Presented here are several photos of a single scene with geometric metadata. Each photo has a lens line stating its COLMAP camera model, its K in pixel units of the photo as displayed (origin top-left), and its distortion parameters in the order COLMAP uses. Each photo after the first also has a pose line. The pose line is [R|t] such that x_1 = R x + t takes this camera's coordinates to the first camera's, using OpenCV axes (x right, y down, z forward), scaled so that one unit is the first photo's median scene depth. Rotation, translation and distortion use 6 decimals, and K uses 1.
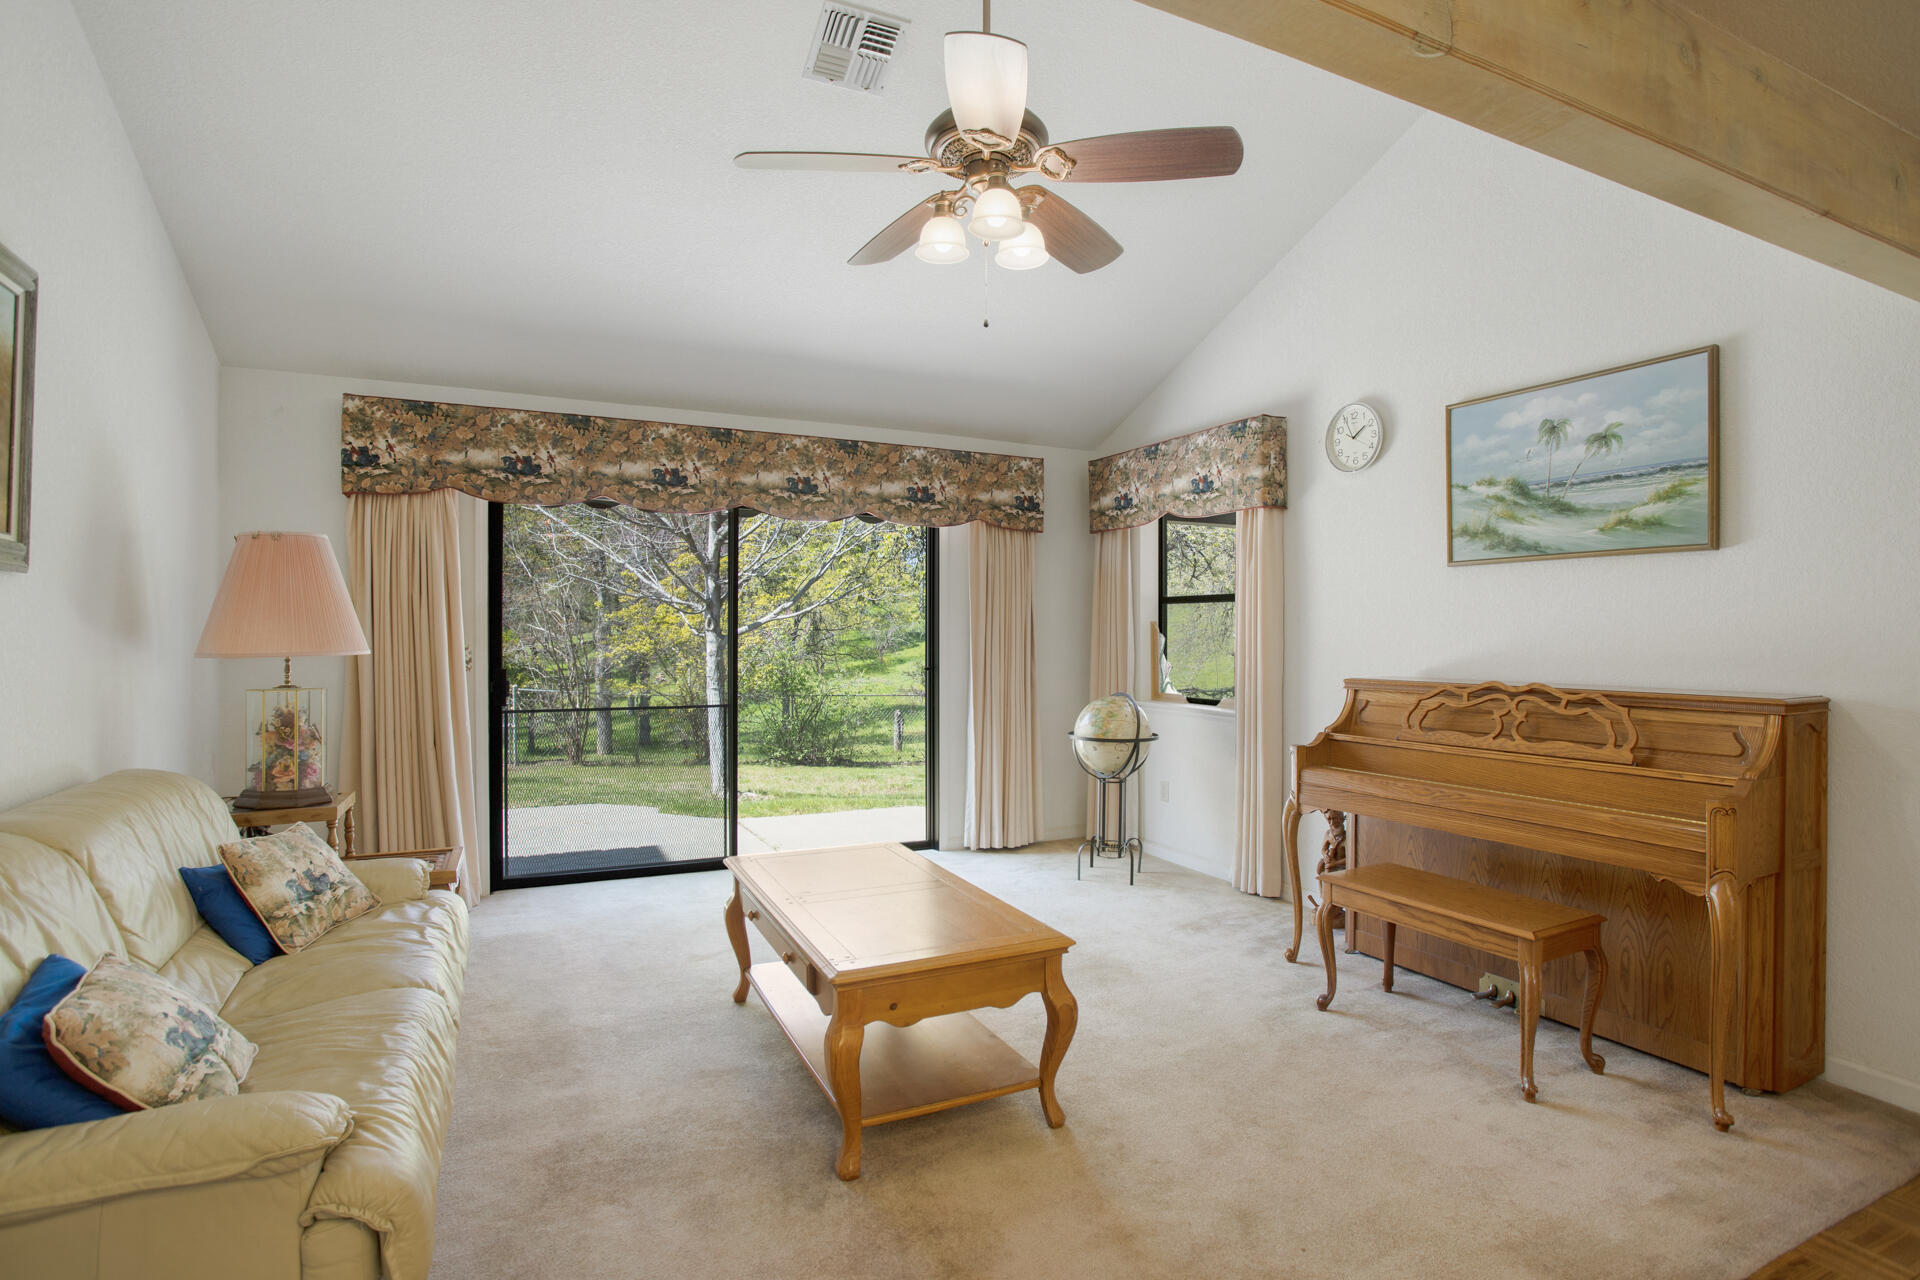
lens RADIAL K [[938.2, 0, 964.9], [0, 938.2, 639.1], [0, 0, 1]] dist [-0.035292, 0.003958]
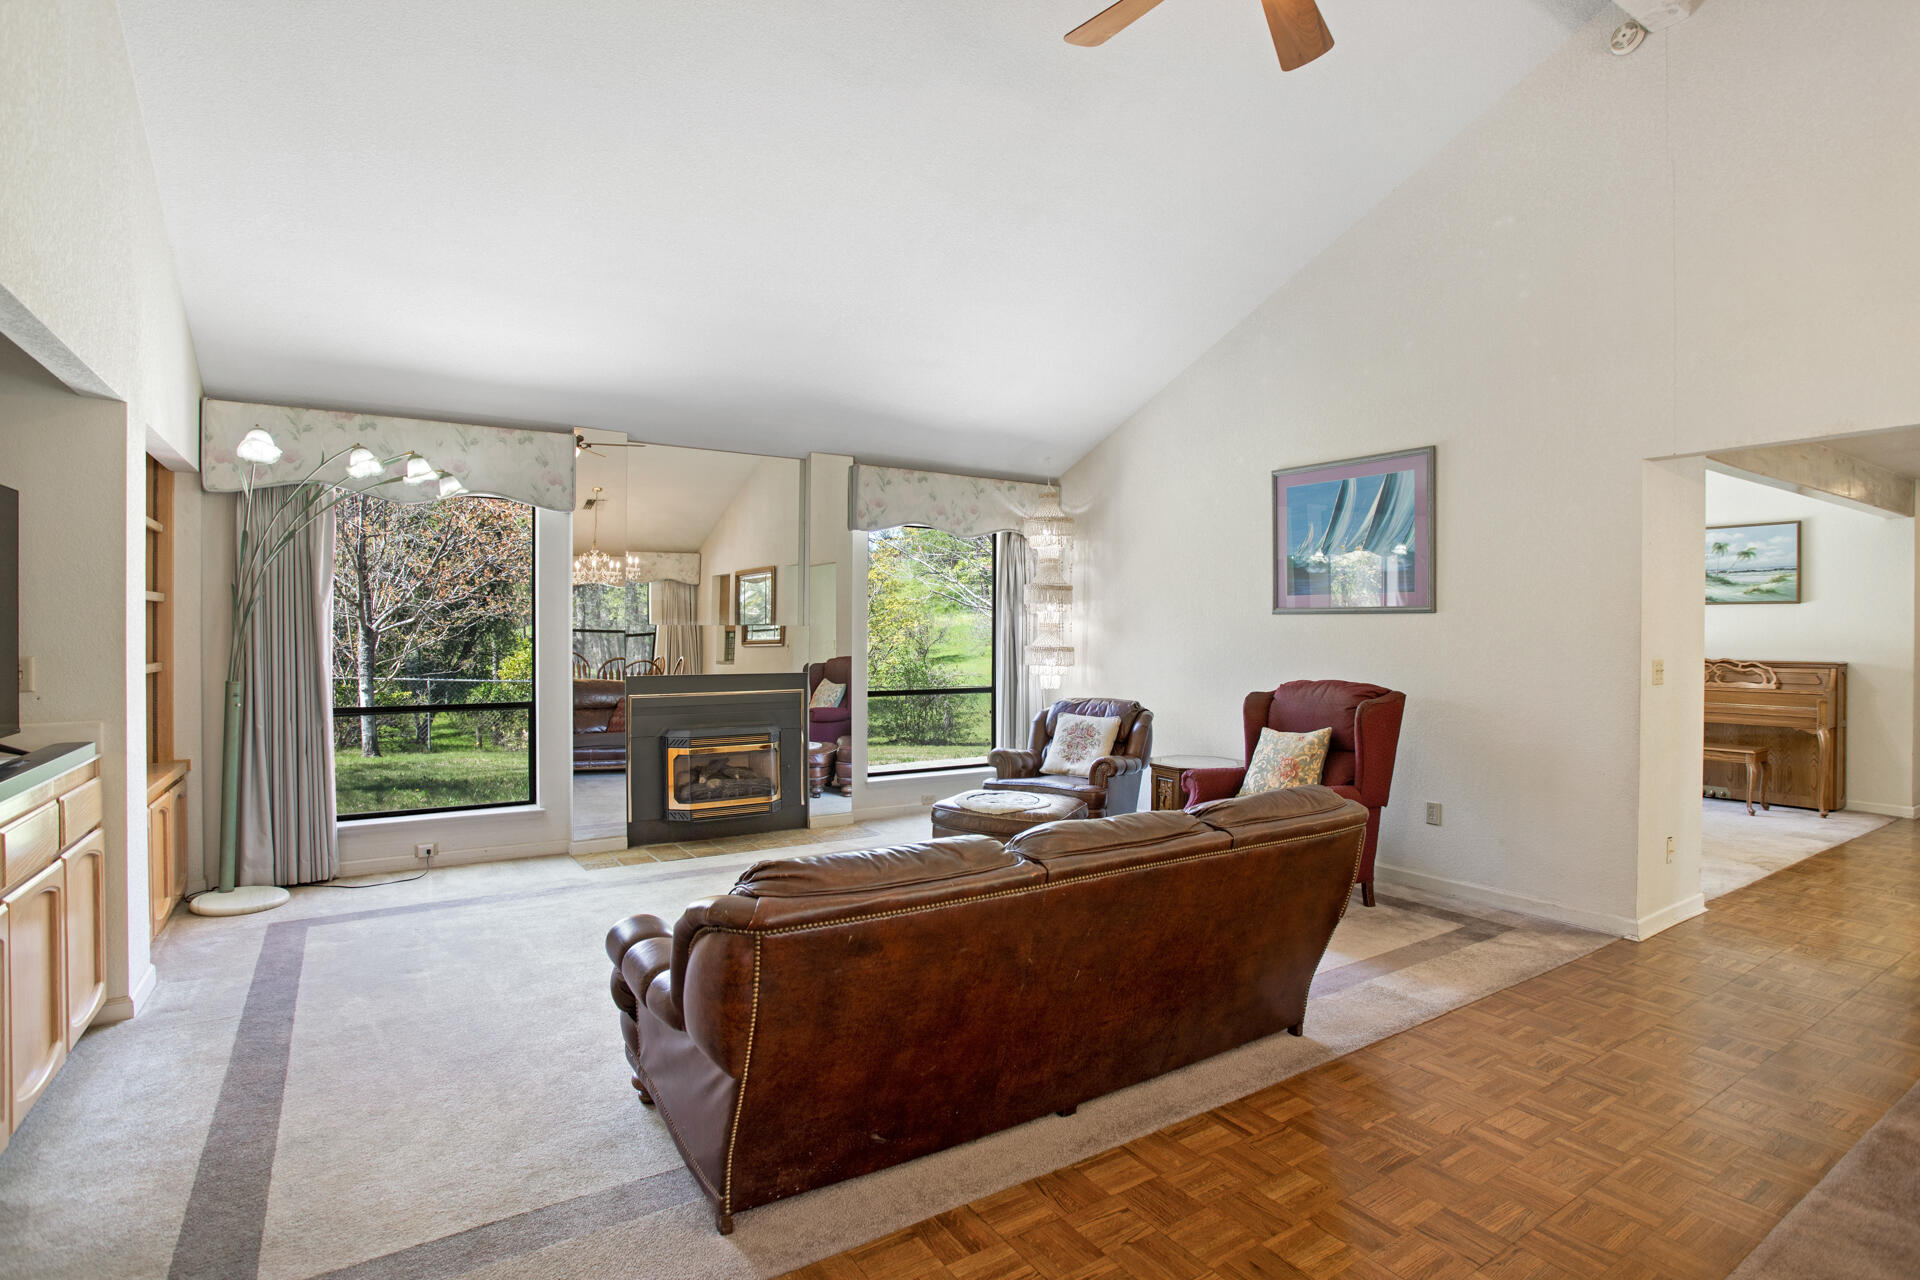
lens RADIAL K [[938.2, 0, 943.5], [0, 938.2, 643.2], [0, 0, 1]] dist [-0.035292, 0.003958]
pose [[0.992112, 0.005239, 0.125244, -1.739163], [-0.005635, 0.999980, 0.002806, 0.014152], [-0.125227, -0.003490, 0.992122, -1.123188]]
